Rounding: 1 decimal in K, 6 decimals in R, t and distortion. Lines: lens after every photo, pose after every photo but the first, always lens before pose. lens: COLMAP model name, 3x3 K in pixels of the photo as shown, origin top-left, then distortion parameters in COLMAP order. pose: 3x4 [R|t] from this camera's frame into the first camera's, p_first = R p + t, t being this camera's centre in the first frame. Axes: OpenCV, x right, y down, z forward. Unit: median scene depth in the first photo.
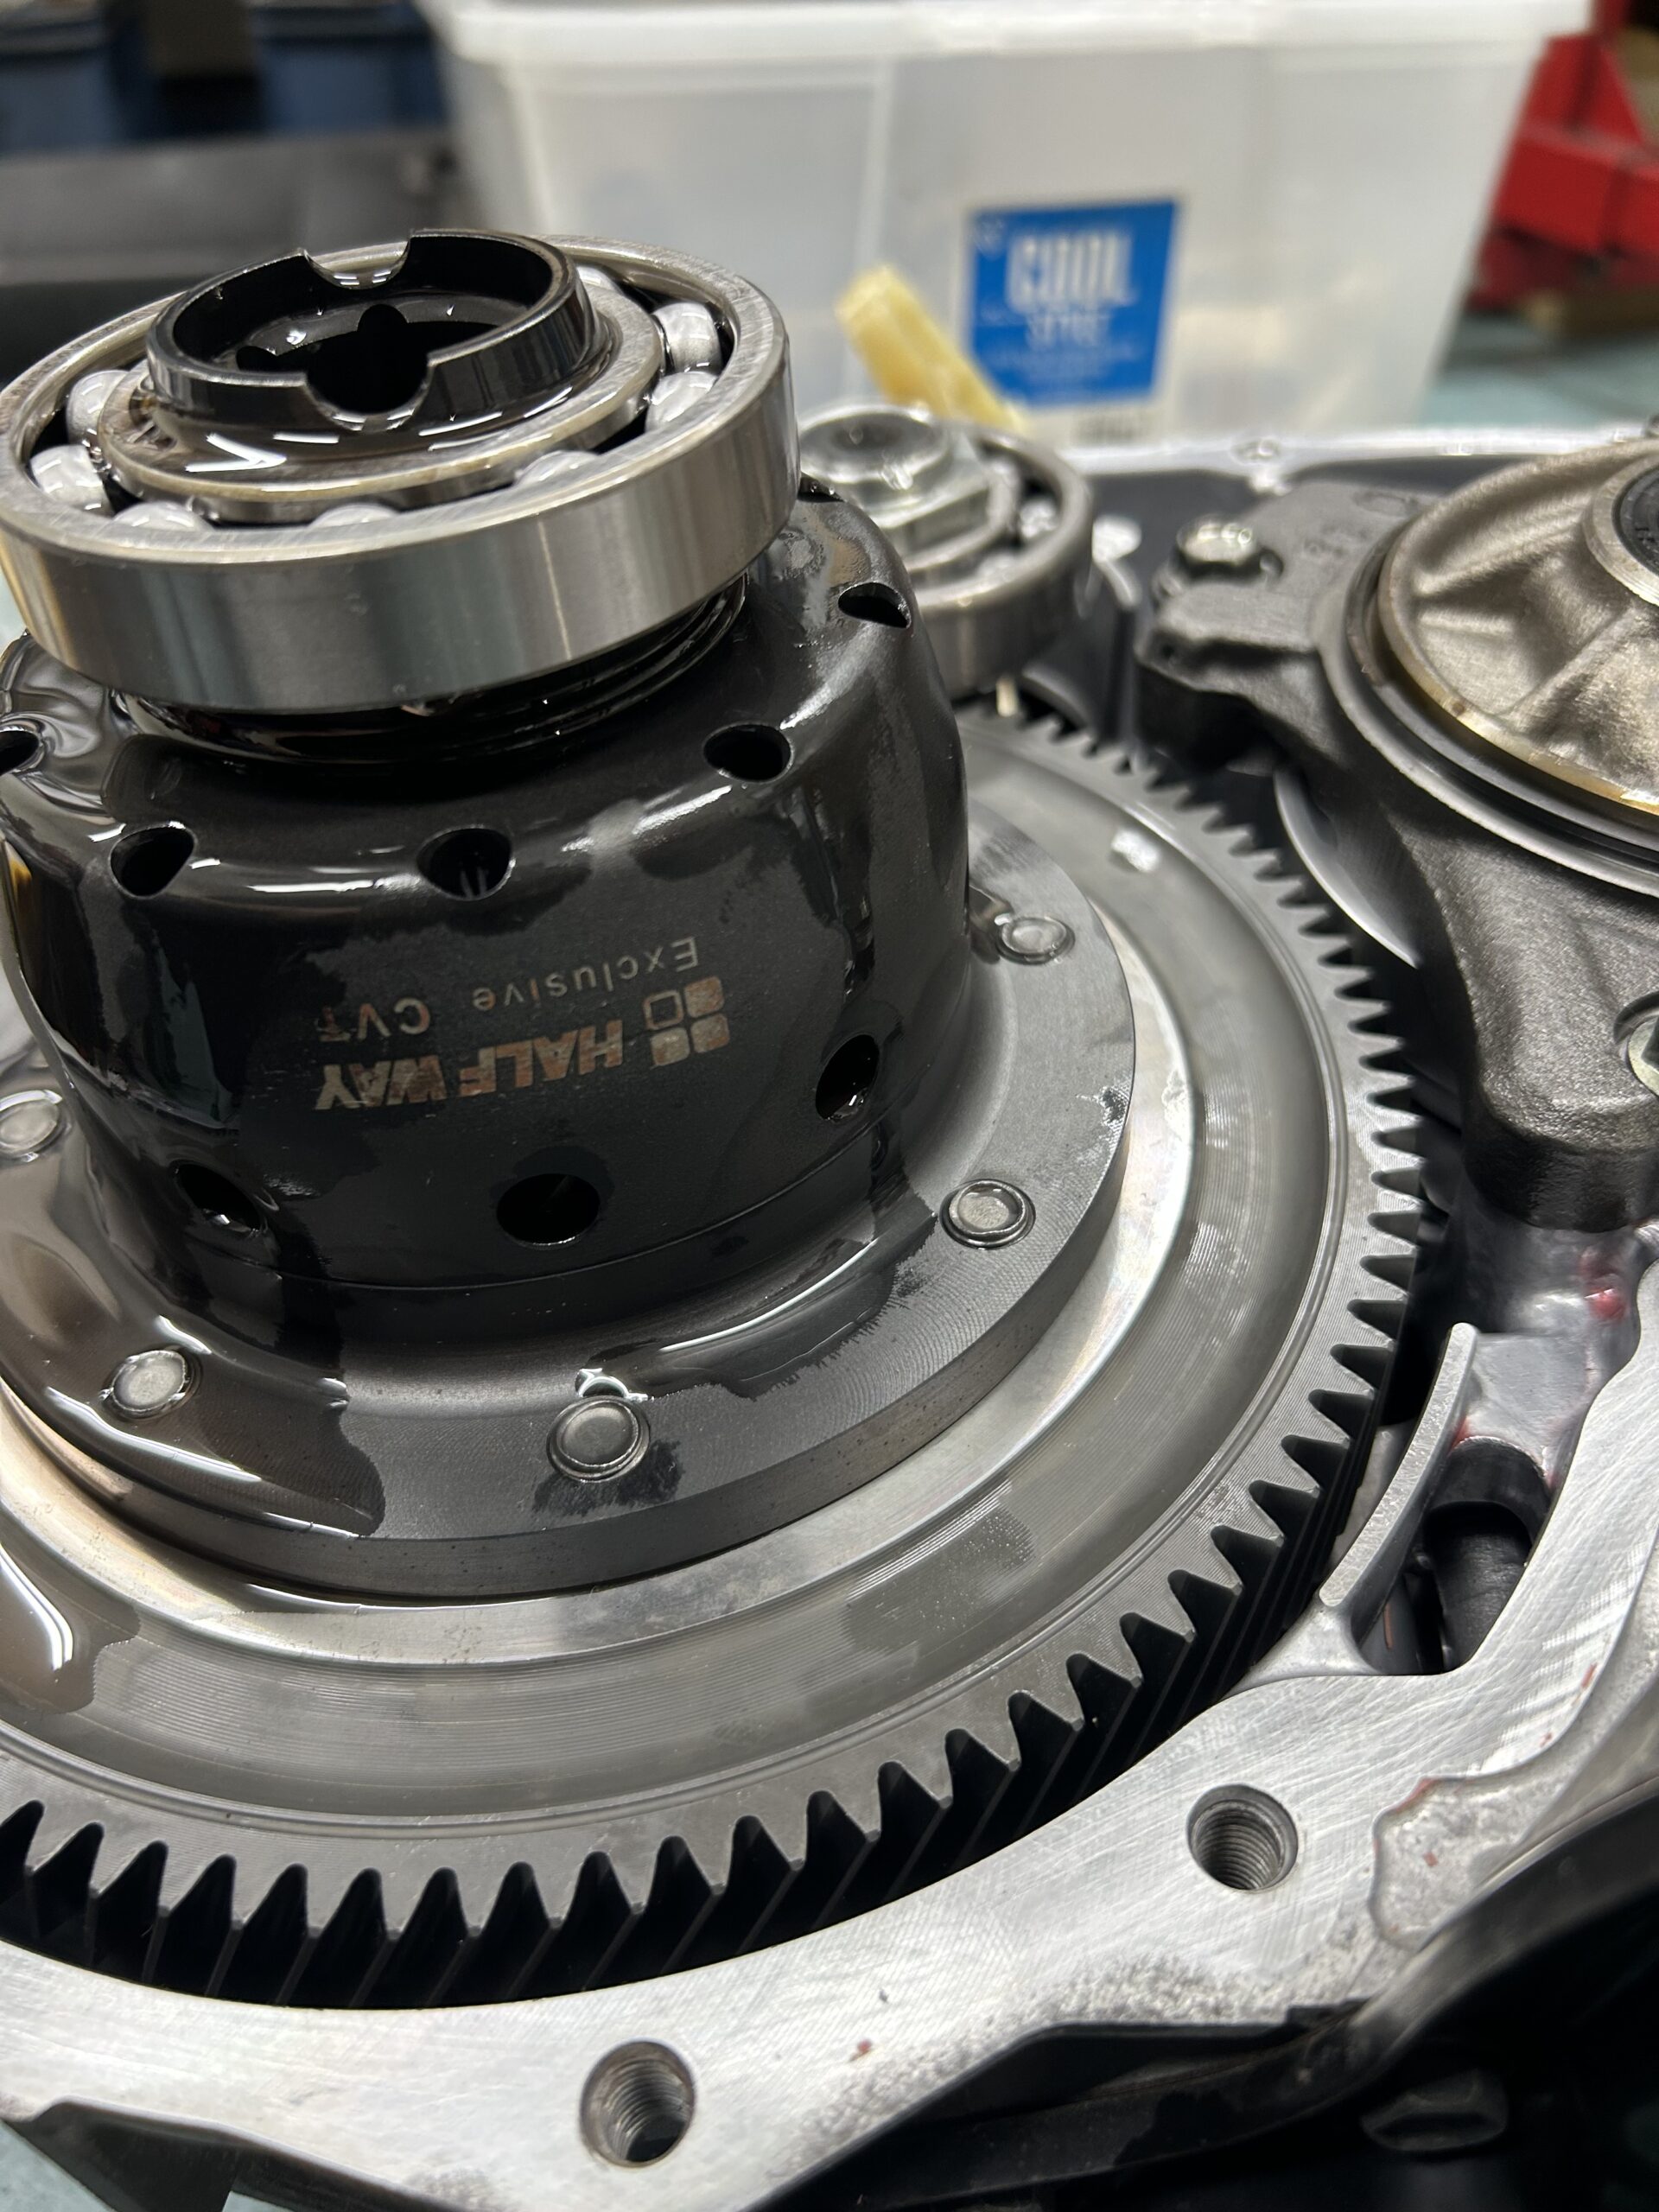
lens RADIAL K [[1694.4, 0, 783.3], [0, 1694.4, 1164.3], [0, 0, 1]] dist [-0.028199, -0.011657]
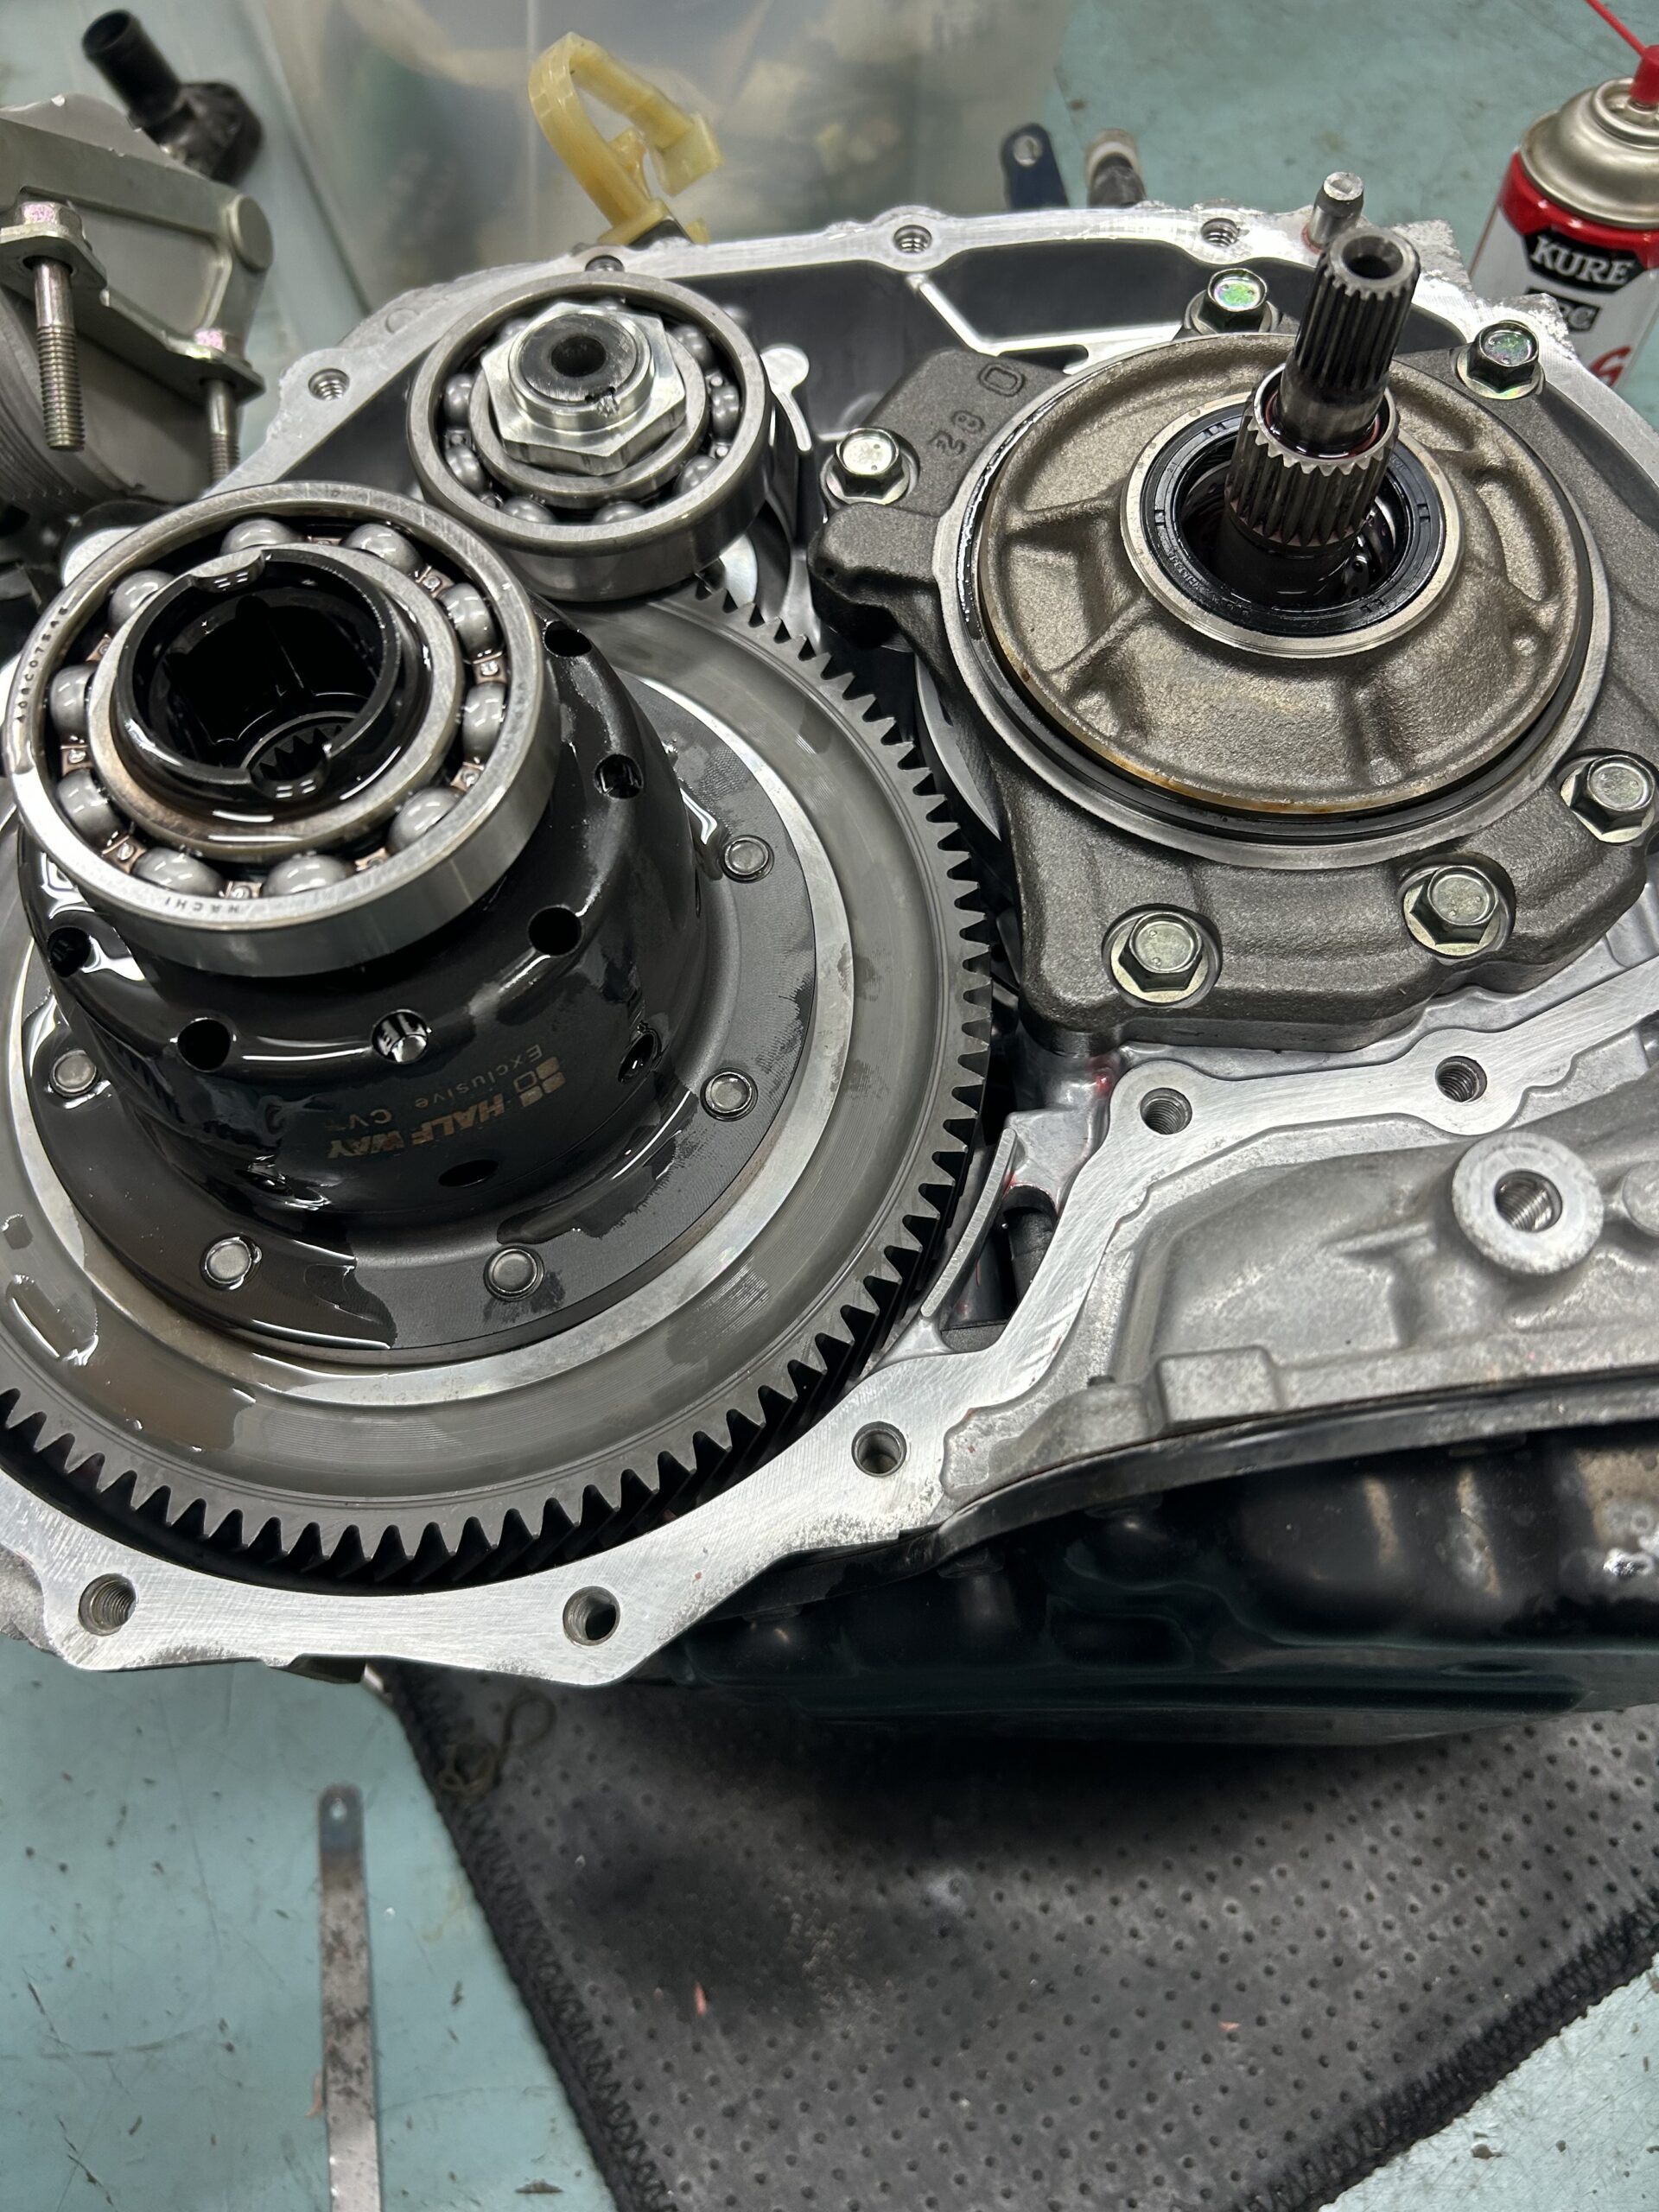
lens RADIAL K [[1694.4, 0, 827.1], [0, 1694.4, 1104.9], [0, 0, 1]] dist [-0.028199, -0.011657]
pose [[0.985497, -0.119289, 0.120686, 0.020324], [0.060633, 0.911799, 0.406135, -0.738970], [-0.158489, -0.392928, 0.905809, -0.598017]]
